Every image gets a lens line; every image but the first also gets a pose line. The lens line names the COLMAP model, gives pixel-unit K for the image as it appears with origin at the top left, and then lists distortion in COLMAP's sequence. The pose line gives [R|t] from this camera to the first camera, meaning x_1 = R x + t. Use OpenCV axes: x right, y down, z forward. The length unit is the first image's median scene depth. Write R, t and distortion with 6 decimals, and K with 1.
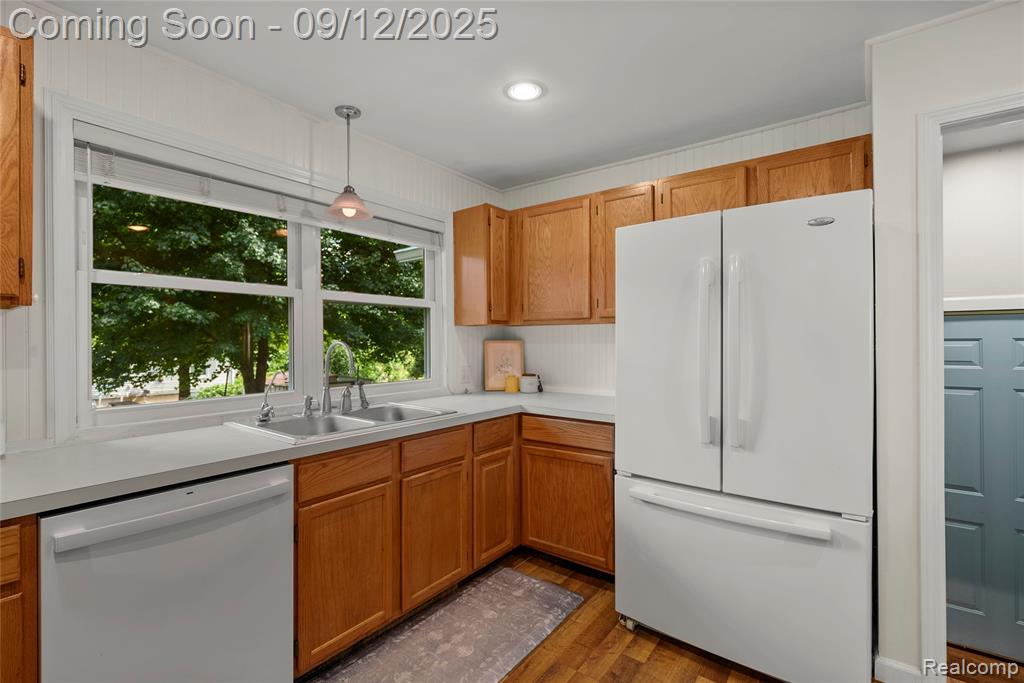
lens RADIAL K [[465.6, 0, 511.2], [0, 465.6, 337.5], [0, 0, 1]] dist [-0.001383, 0.000321]
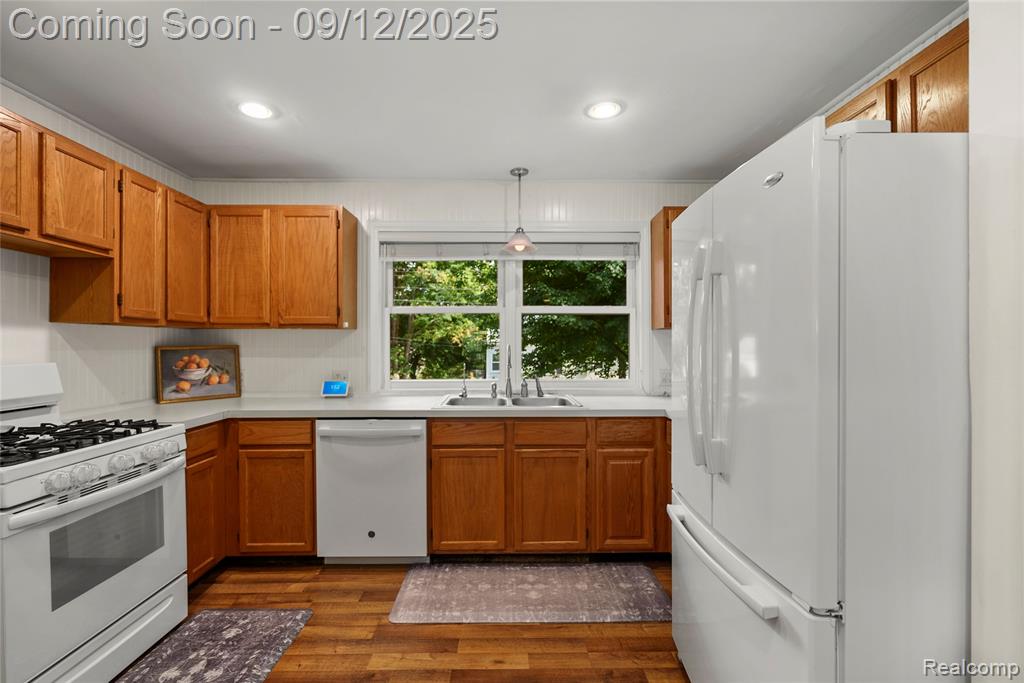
lens RADIAL K [[462.4, 0, 510.8], [0, 462.4, 345.6], [0, 0, 1]] dist [-0.004555, 0.000935]
pose [[0.614192, 0.003240, -0.789150, 0.751339], [0.004206, 0.999964, 0.007379, 0.001427], [0.789145, -0.007851, 0.614156, 0.184437]]
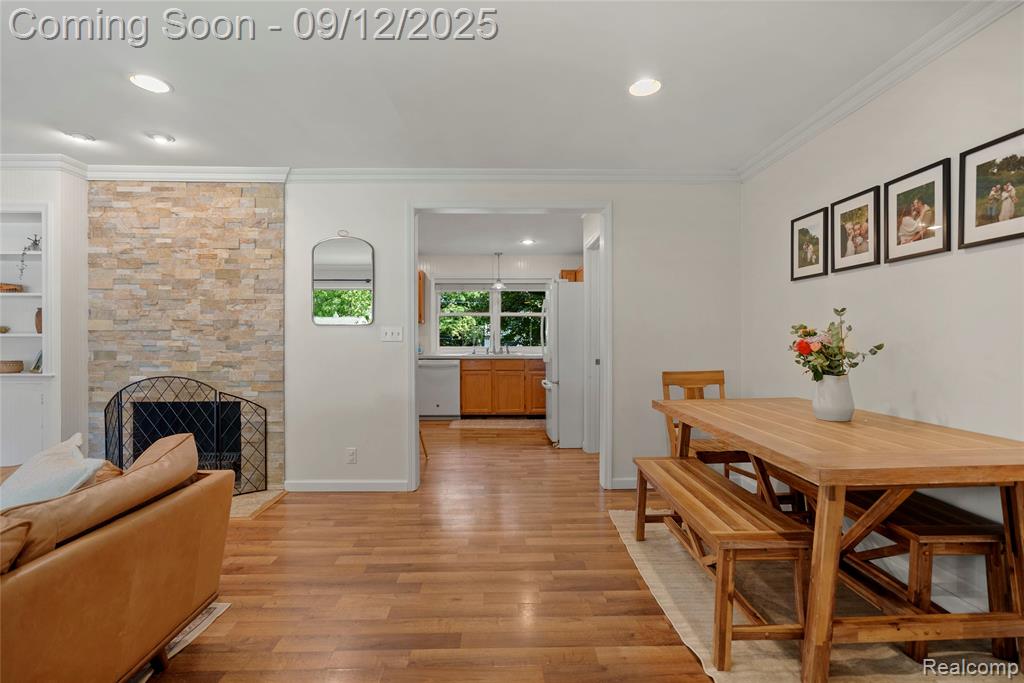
lens RADIAL K [[462.3, 0, 511.7], [0, 462.3, 343.4], [0, 0, 1]] dist [-0.002175, 0.000888]
pose [[0.621016, 0.007708, -0.783760, 2.258050], [0.002885, 0.999922, 0.012120, 0.063086], [0.783793, -0.009787, 0.620945, -0.872287]]
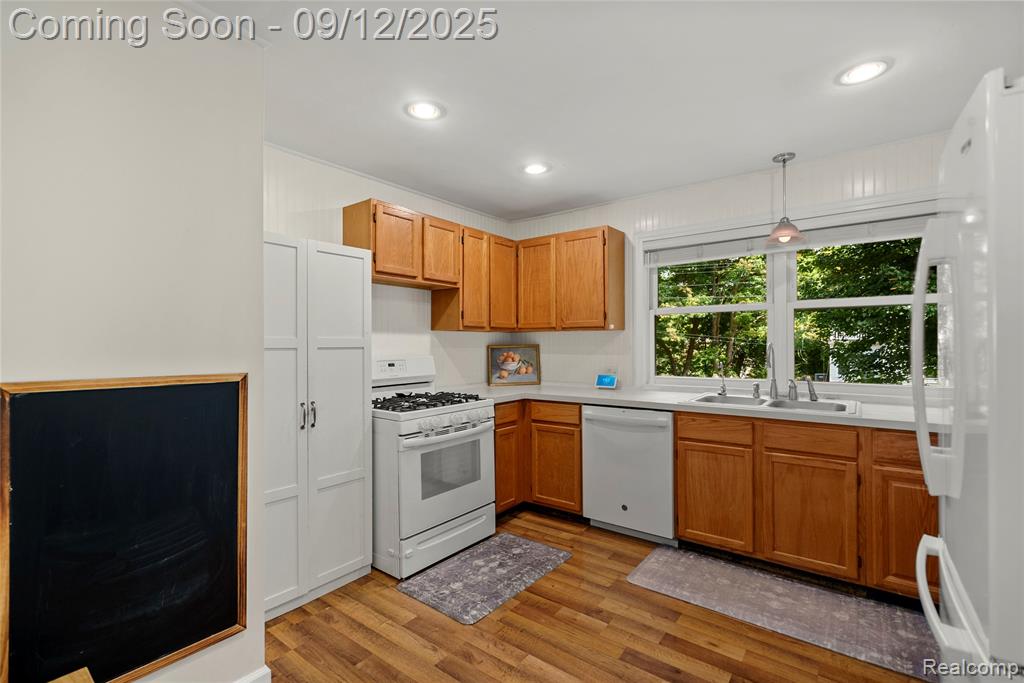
lens RADIAL K [[462.3, 0, 511.7], [0, 462.3, 343.4], [0, 0, 1]] dist [-0.002175, 0.000888]
pose [[-0.010430, 0.000211, -0.999946, 0.979959], [0.009964, 0.999950, 0.000107, 0.002142], [0.999896, -0.009962, -0.010431, 0.315369]]
